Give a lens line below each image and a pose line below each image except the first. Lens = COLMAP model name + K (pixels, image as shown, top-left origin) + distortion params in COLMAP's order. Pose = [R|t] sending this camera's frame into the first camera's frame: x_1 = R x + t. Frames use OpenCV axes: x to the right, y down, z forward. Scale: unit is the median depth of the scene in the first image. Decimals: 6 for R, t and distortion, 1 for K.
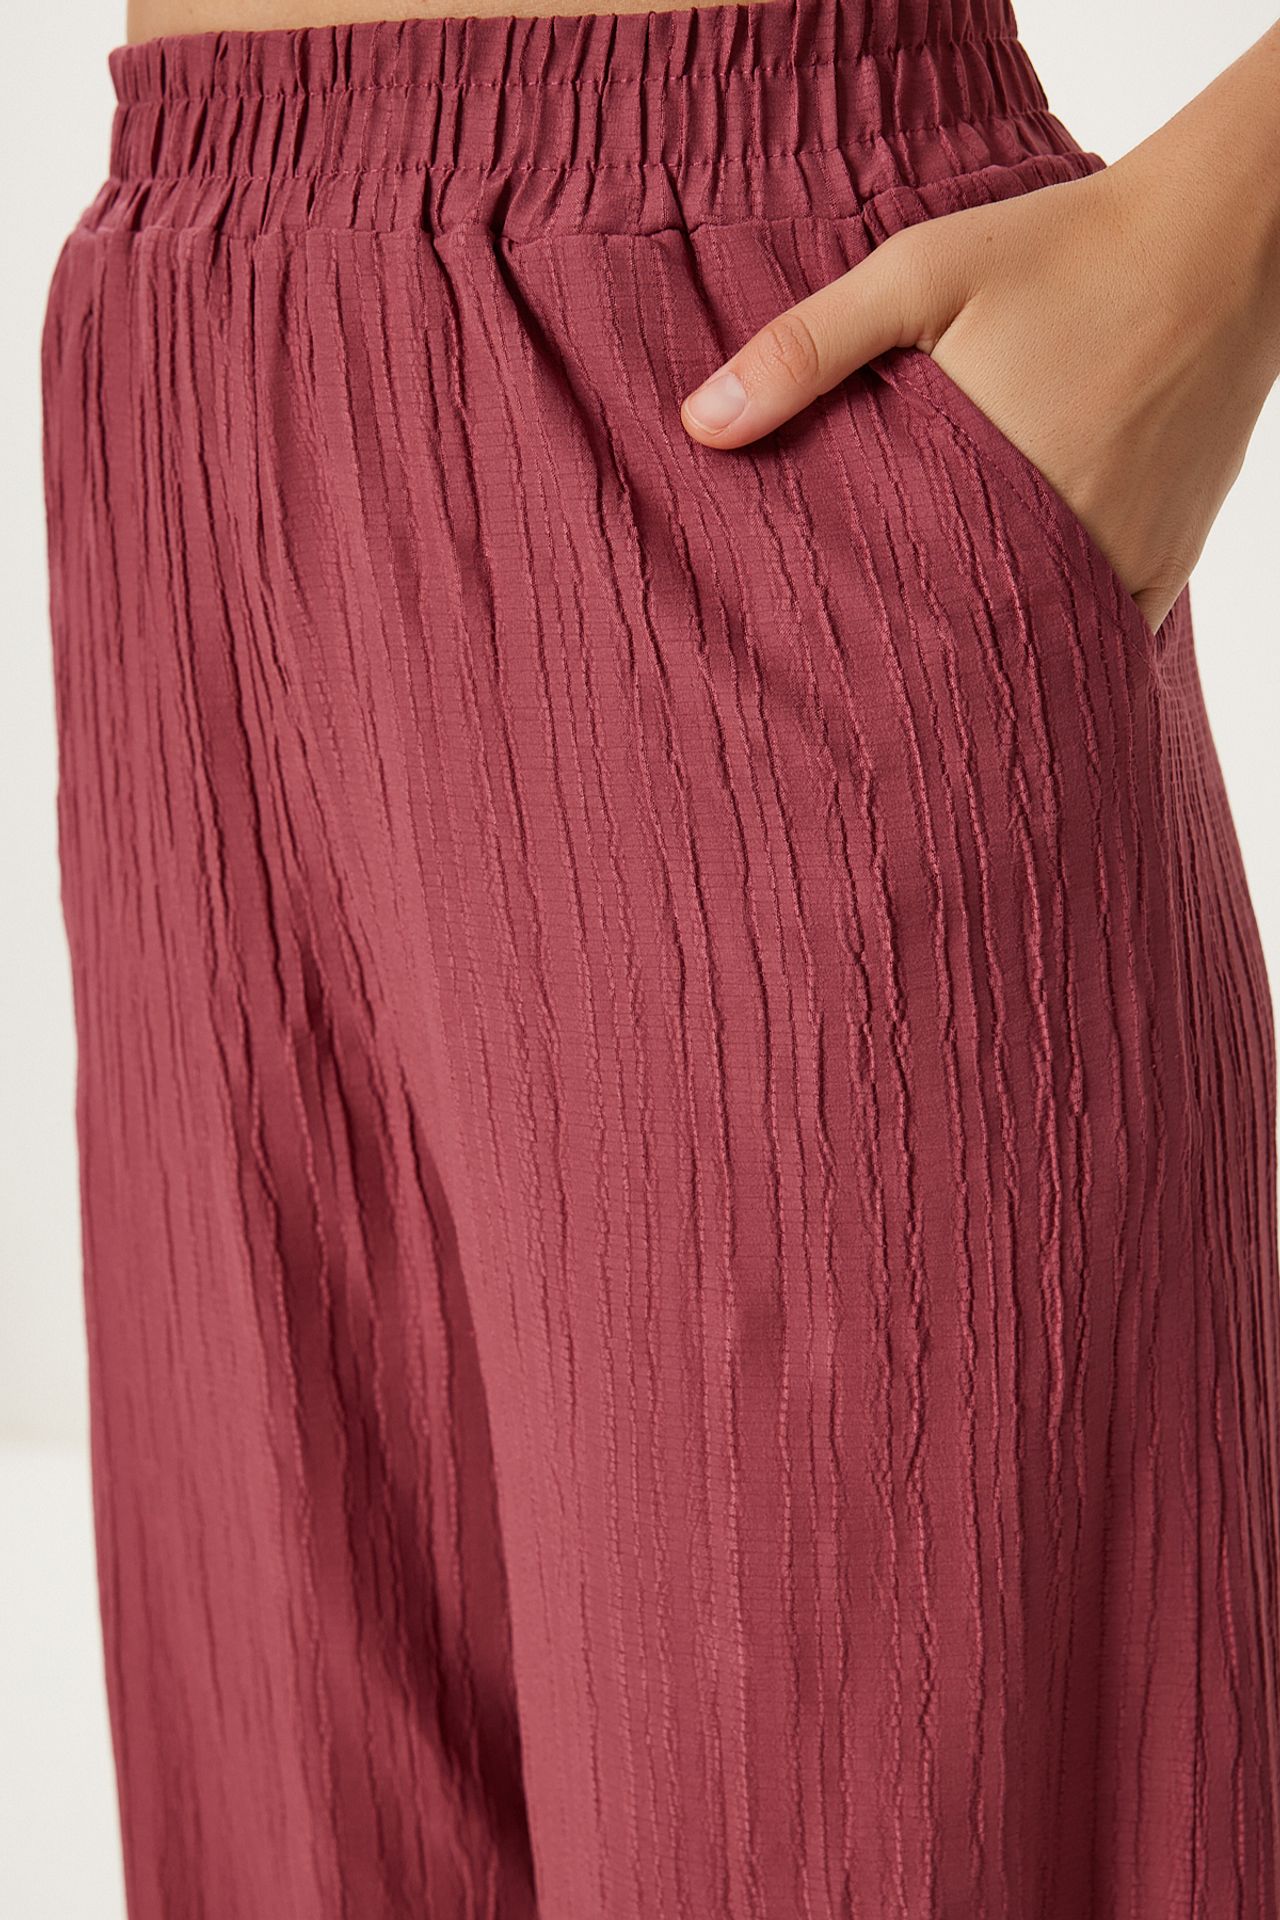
lens RADIAL K [[3654.2, 0, 640.0], [0, 3654.2, 960.0], [0, 0, 1]] dist [-0.098798, -0.153514]
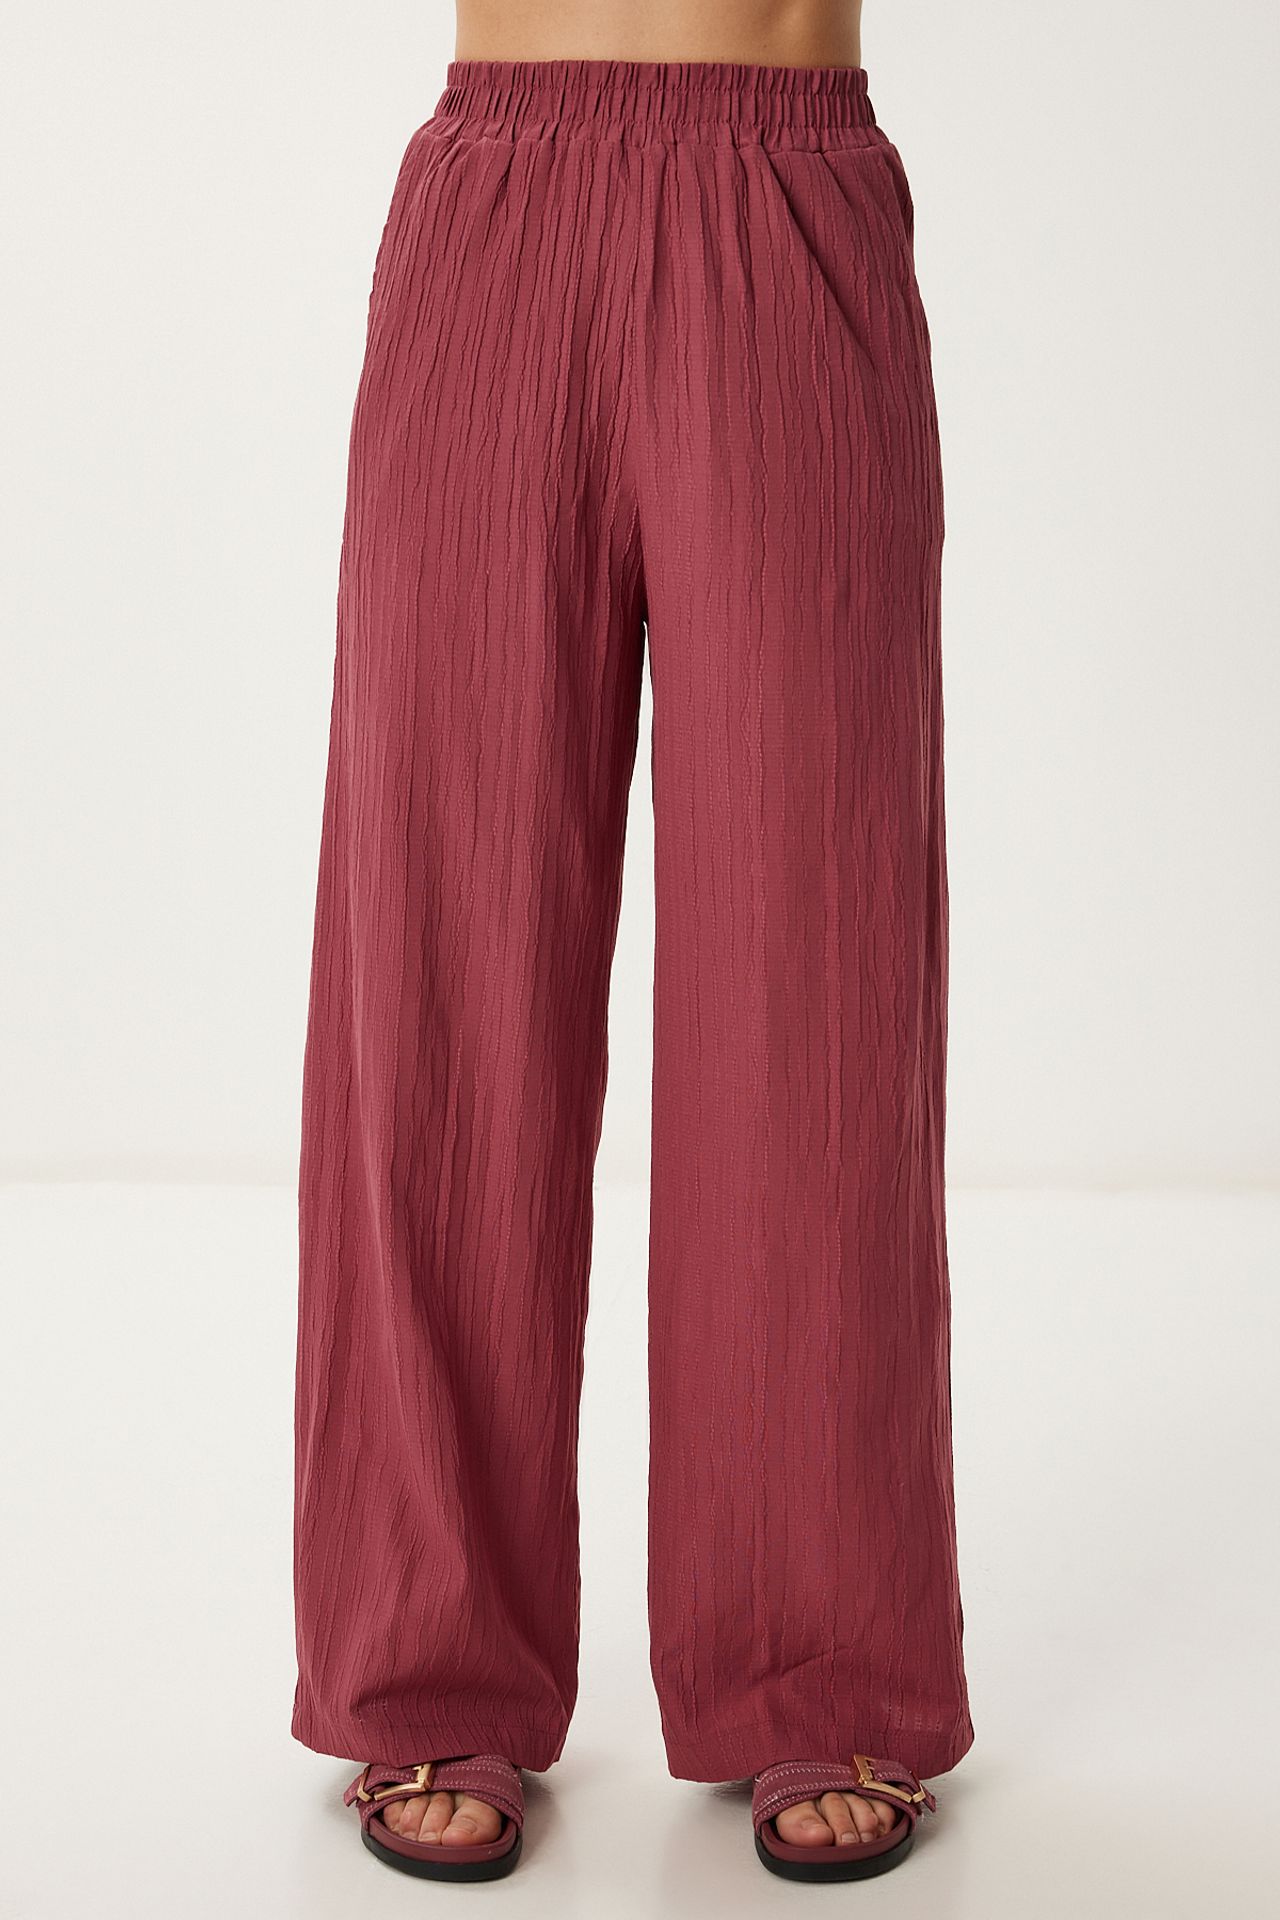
lens RADIAL K [[3654.2, 0, 640.0], [0, 3654.2, 960.0], [0, 0, 1]] dist [-0.098798, -0.153514]
pose [[0.807693, -0.077764, 0.584453, -1.570597], [0.089445, 0.995952, 0.008906, 0.319707], [-0.582779, 0.045083, 0.811379, -0.940373]]
